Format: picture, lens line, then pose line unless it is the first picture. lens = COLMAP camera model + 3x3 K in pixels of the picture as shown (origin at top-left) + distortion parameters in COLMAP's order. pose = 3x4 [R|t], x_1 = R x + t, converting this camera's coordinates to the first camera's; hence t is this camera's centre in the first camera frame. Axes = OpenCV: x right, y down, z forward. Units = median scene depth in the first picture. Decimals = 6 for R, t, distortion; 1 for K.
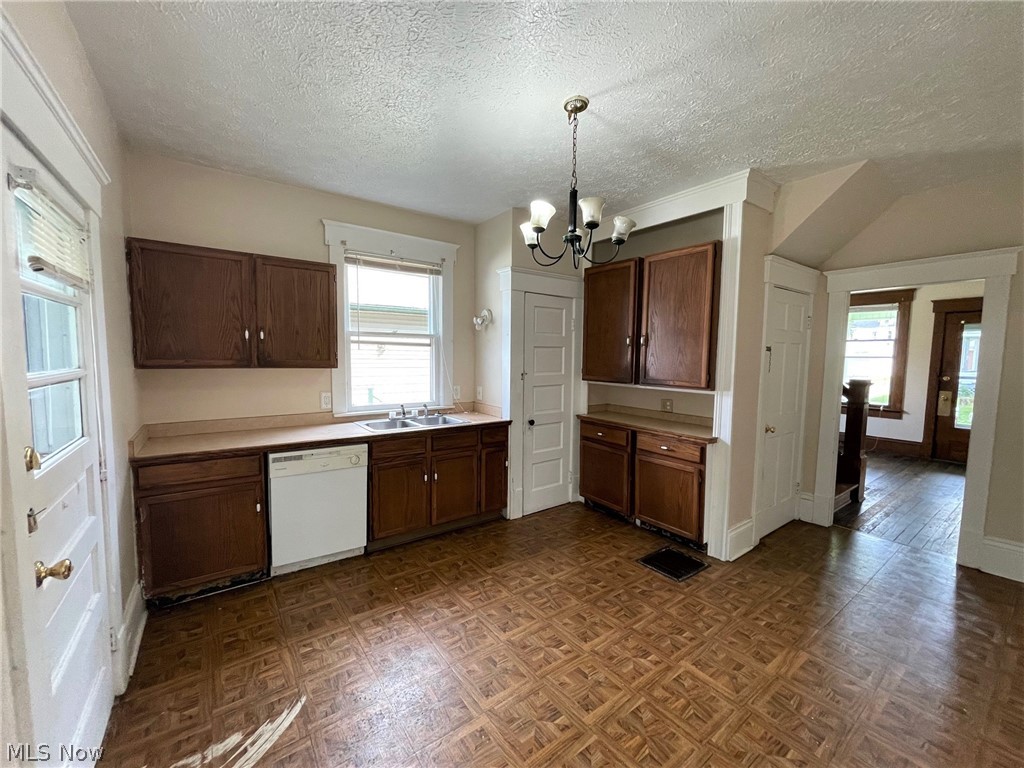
lens RADIAL K [[413.8, 0, 512.5], [0, 413.8, 386.6], [0, 0, 1]] dist [0.001342, -0.000106]
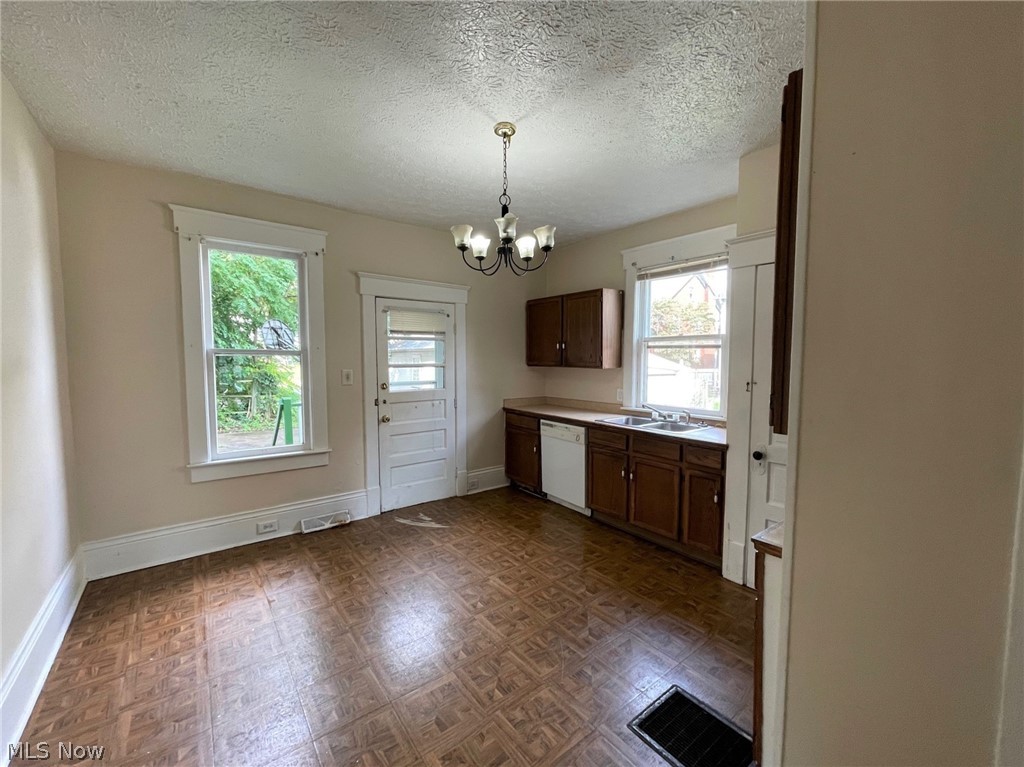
lens RADIAL K [[422.6, 0, 511.0], [0, 422.6, 387.5], [0, 0, 1]] dist [0.000526, 0.000035]
pose [[0.025461, 0.059429, -0.997908, 0.886062], [-0.078774, 0.995247, 0.057260, -0.039437], [0.996567, 0.077152, 0.030021, 0.692091]]
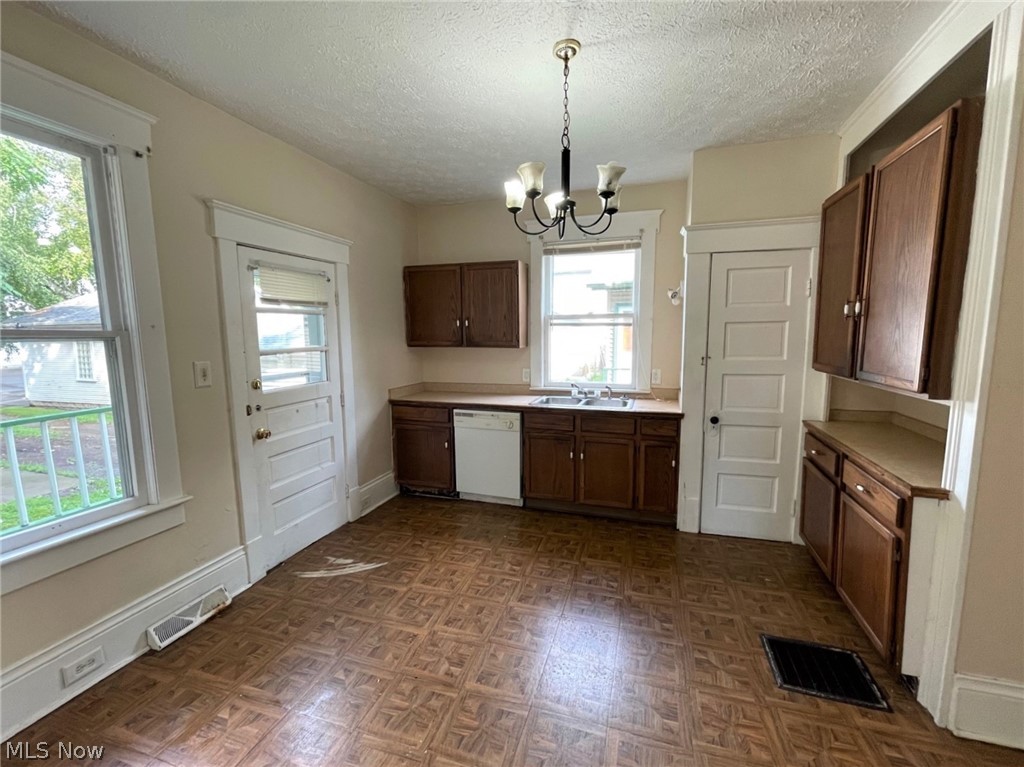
lens RADIAL K [[444.3, 0, 512.6], [0, 444.3, 386.7], [0, 0, 1]] dist [0.001074, -0.000046]
pose [[0.592977, 0.081308, -0.801103, 0.602745], [-0.047176, 0.996688, 0.066239, -0.017116], [0.803836, -0.001485, 0.594849, 0.230052]]
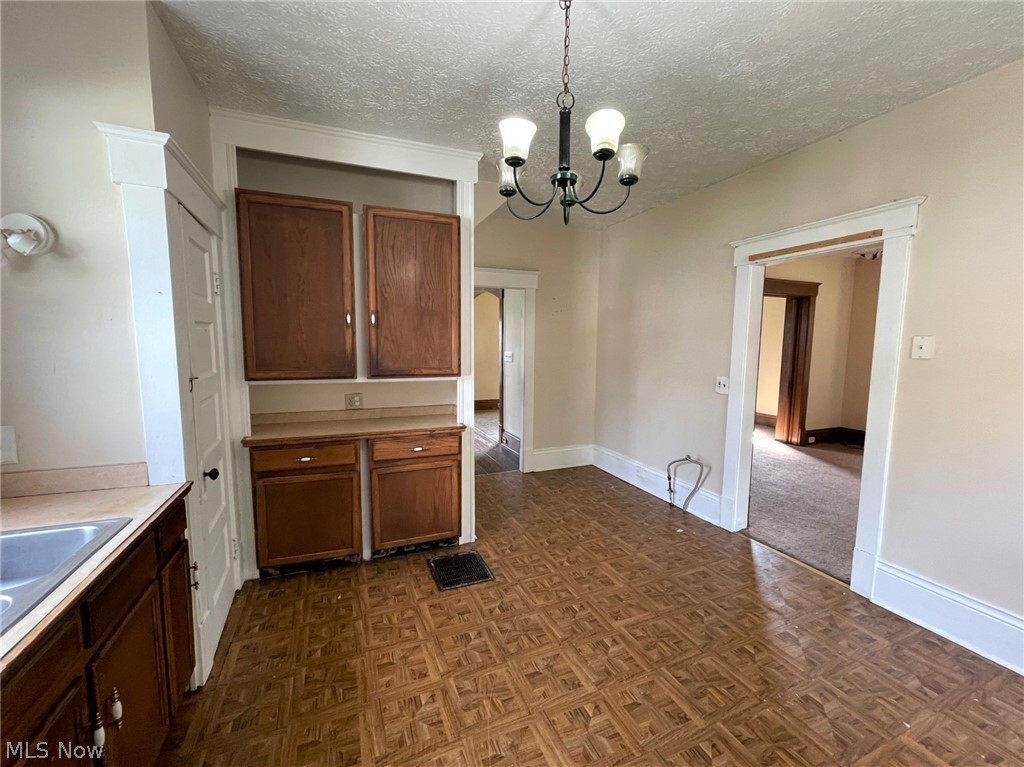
lens RADIAL K [[428.8, 0, 512.0], [0, 428.8, 387.5], [0, 0, 1]] dist [0.000178, -0.000098]
pose [[0.236912, -0.114652, 0.964742, -0.437574], [0.068116, 0.992529, 0.101227, -0.054969], [-0.969140, 0.041732, 0.242952, 0.632011]]
